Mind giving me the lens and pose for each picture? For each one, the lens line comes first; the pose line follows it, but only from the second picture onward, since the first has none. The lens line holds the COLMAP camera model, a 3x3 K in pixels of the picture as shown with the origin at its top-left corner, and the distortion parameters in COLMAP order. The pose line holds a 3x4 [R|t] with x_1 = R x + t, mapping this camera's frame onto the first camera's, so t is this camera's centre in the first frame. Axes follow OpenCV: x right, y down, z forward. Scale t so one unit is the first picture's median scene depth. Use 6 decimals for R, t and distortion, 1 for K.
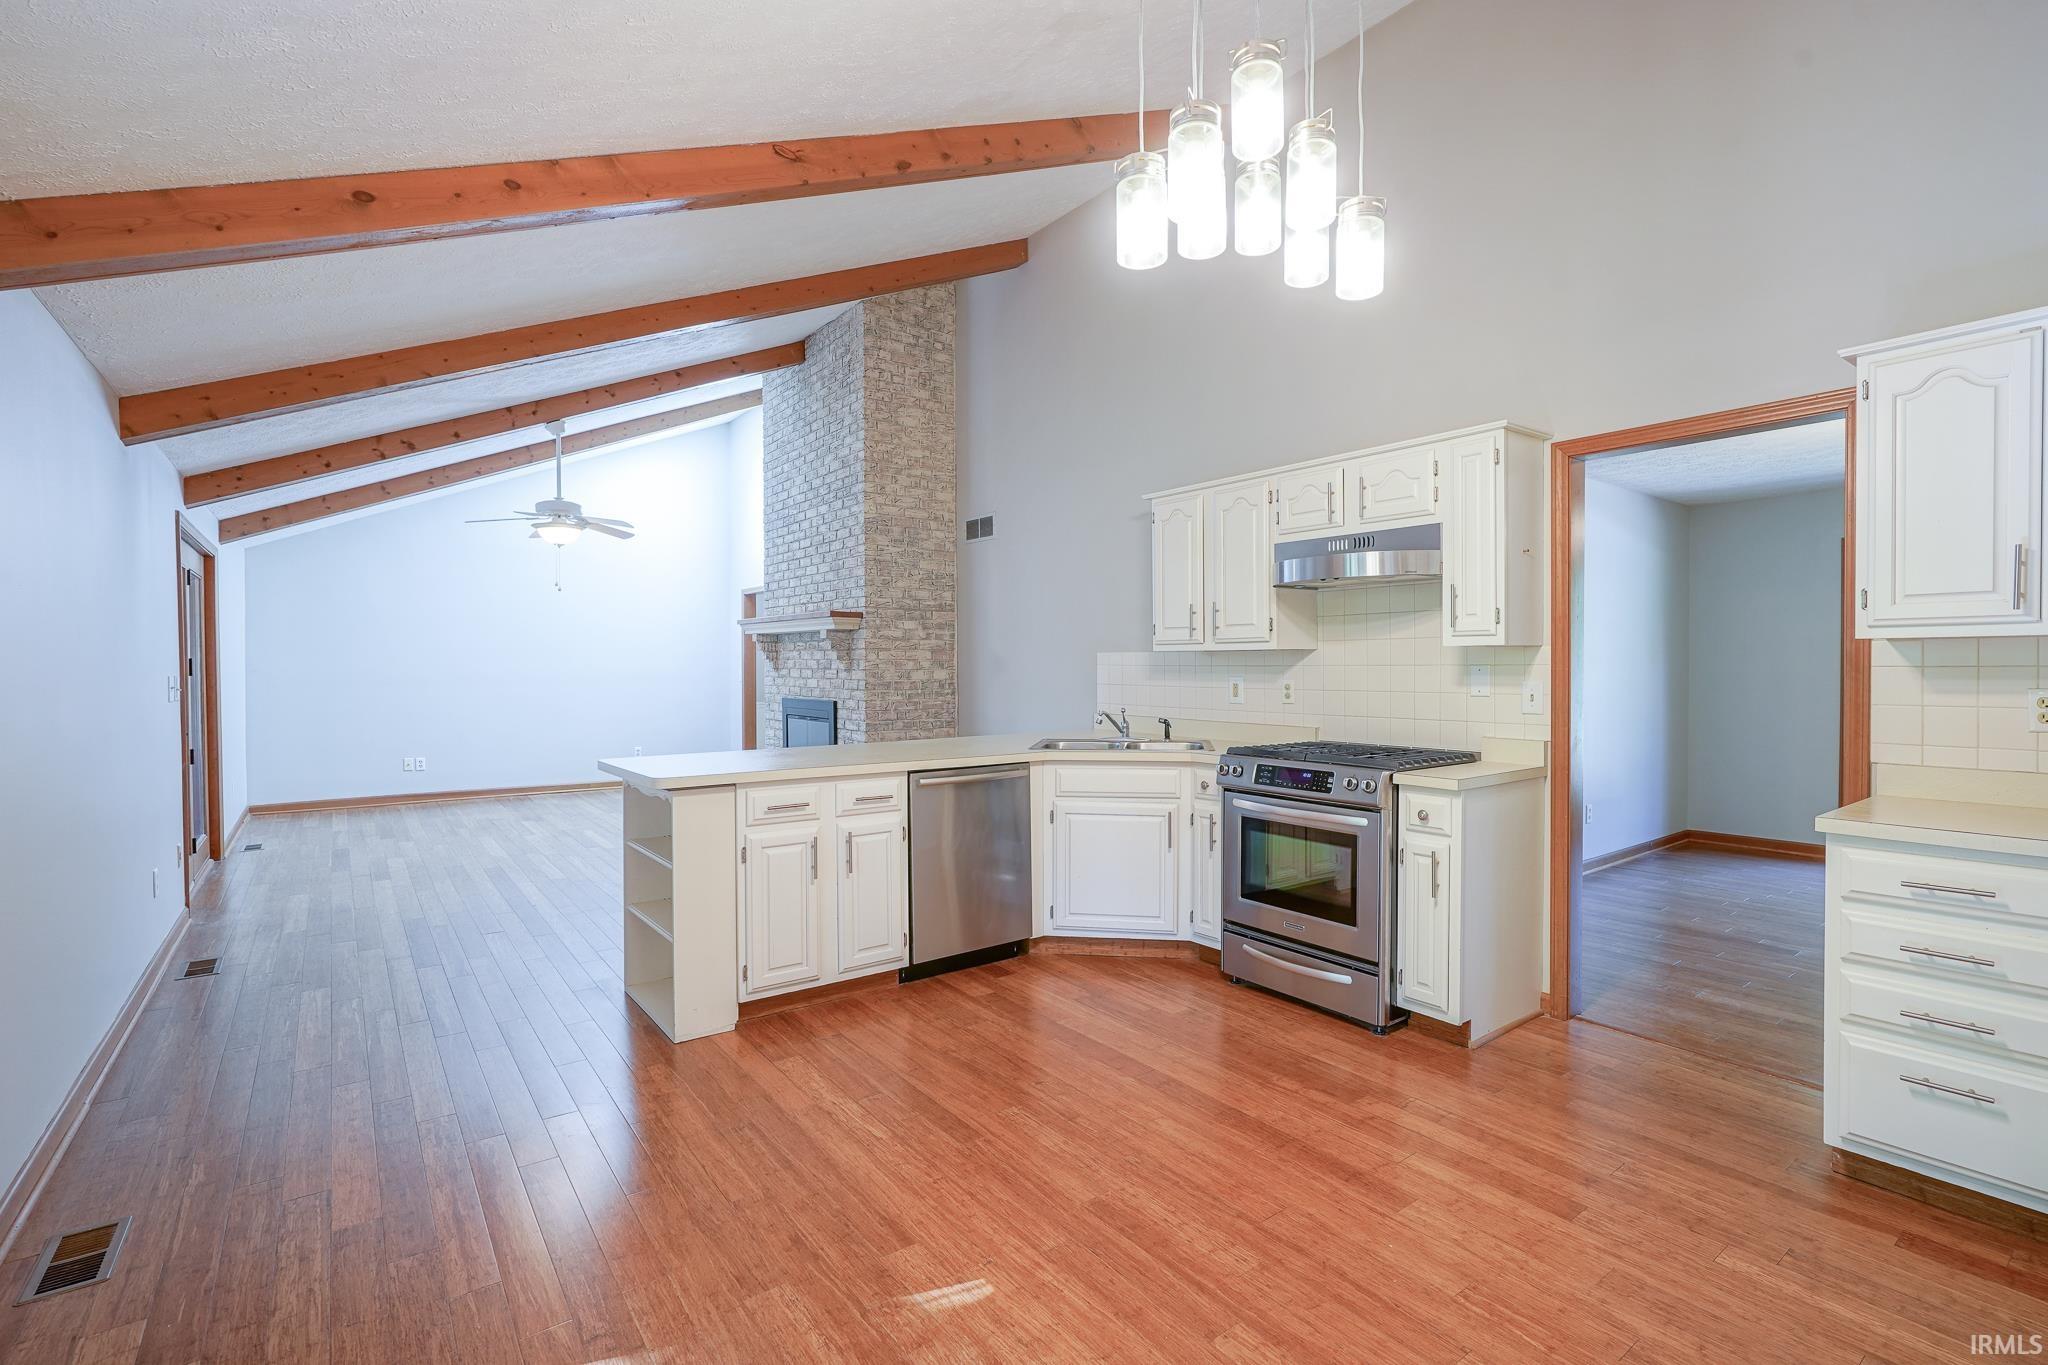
lens RADIAL K [[945.6, 0, 1024.0], [0, 945.6, 682.5], [0, 0, 1]] dist [-0.015029, 0.000245]
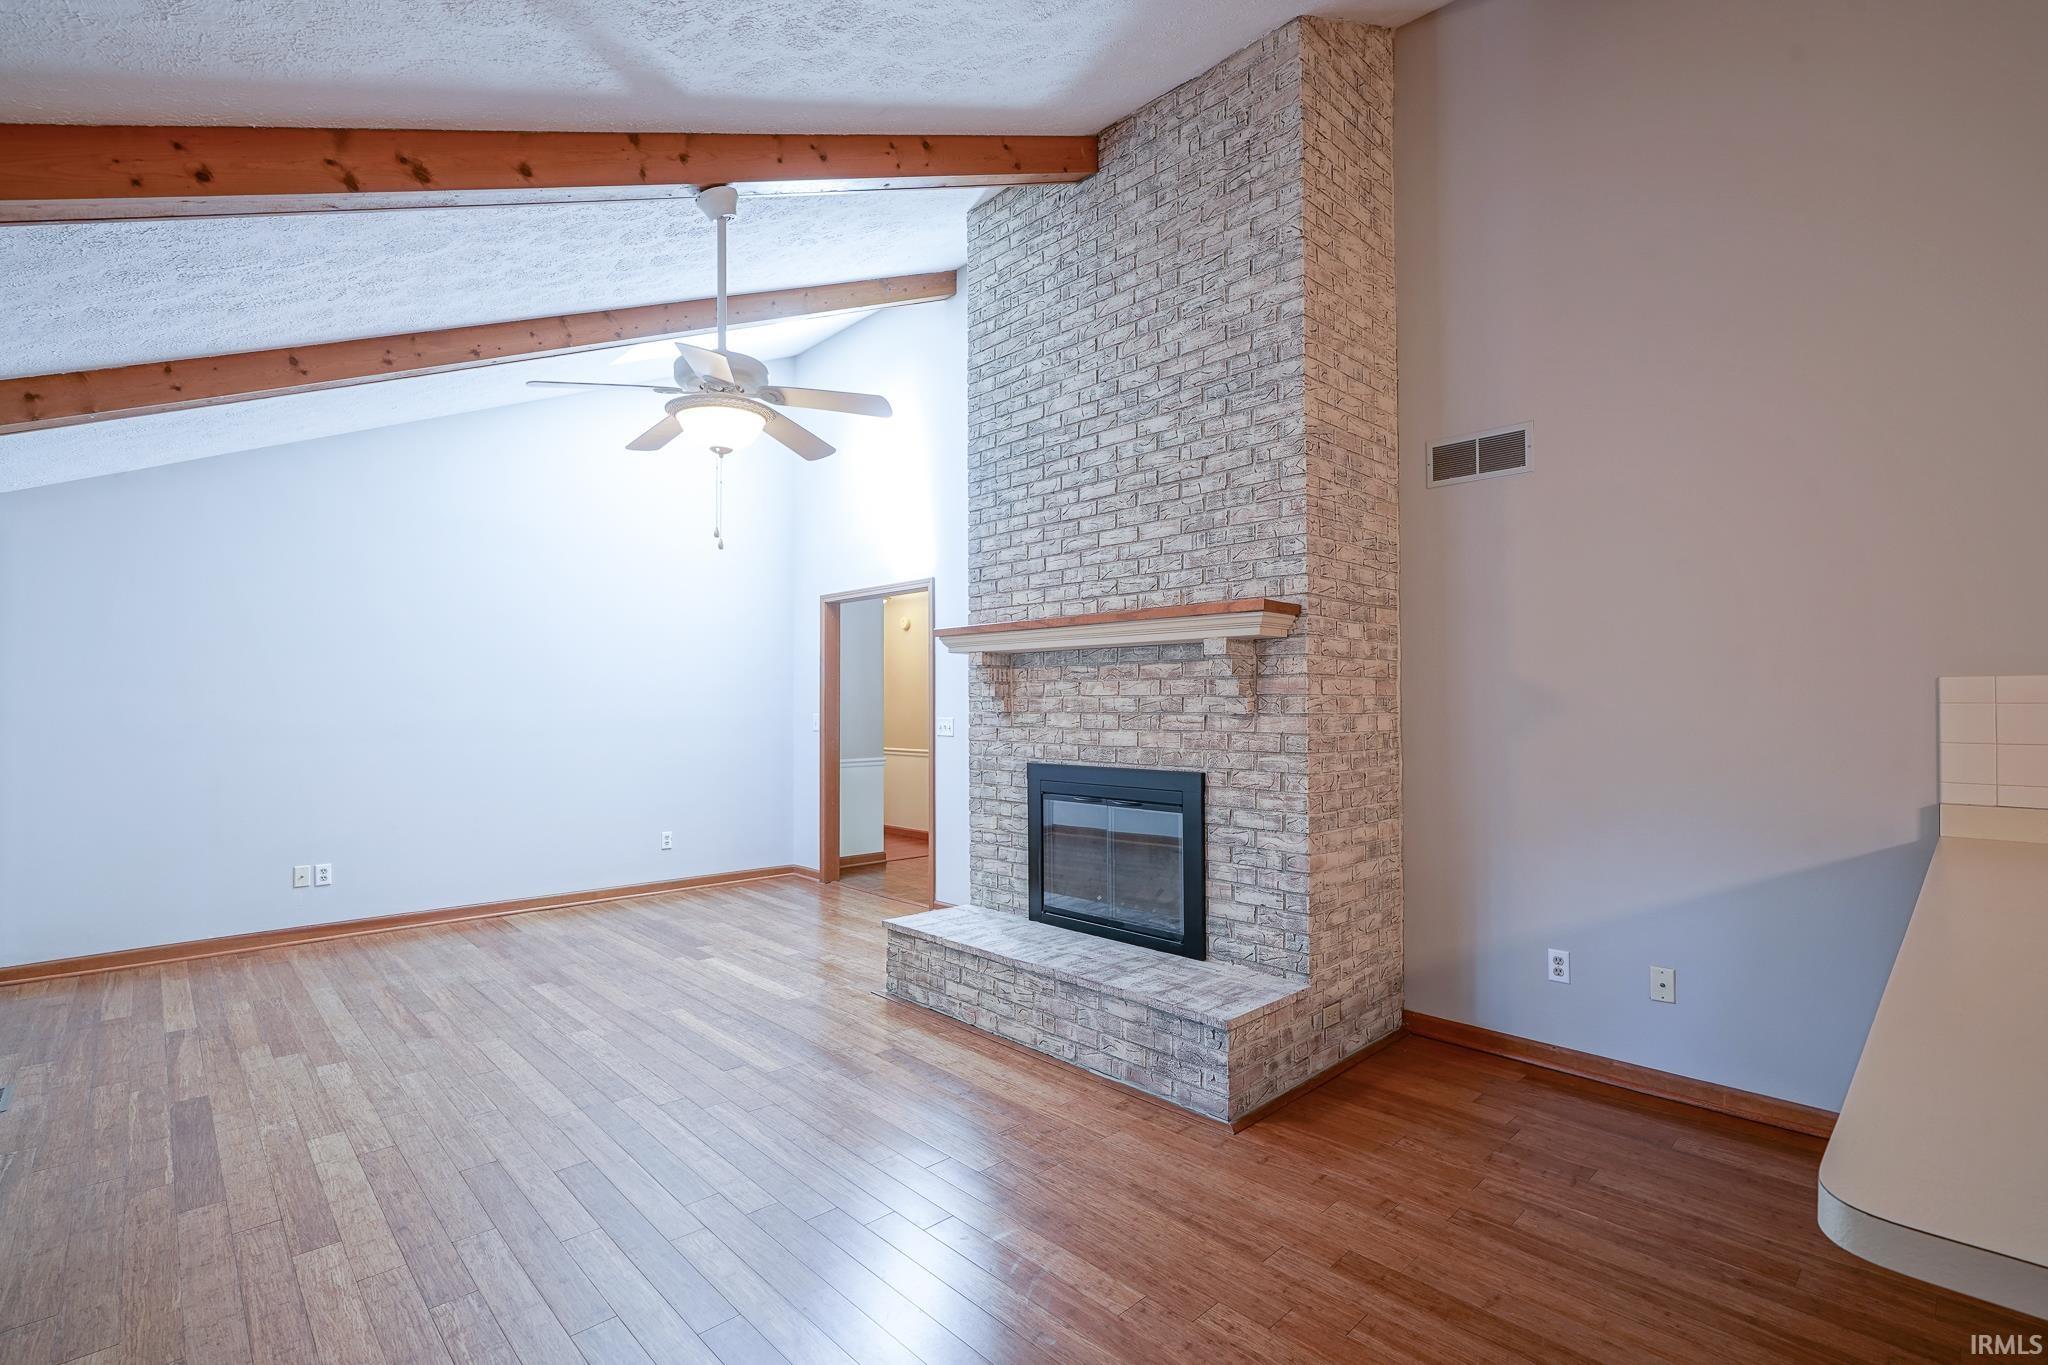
lens RADIAL K [[934.5, 0, 995.7], [0, 934.5, 691.6], [0, 0, 1]] dist [-0.007160, 0.000656]
pose [[0.994062, -0.000389, 0.108812, -0.378011], [0.004002, 0.999448, -0.032991, -0.009473], [-0.108739, 0.033231, 0.993515, 0.487159]]
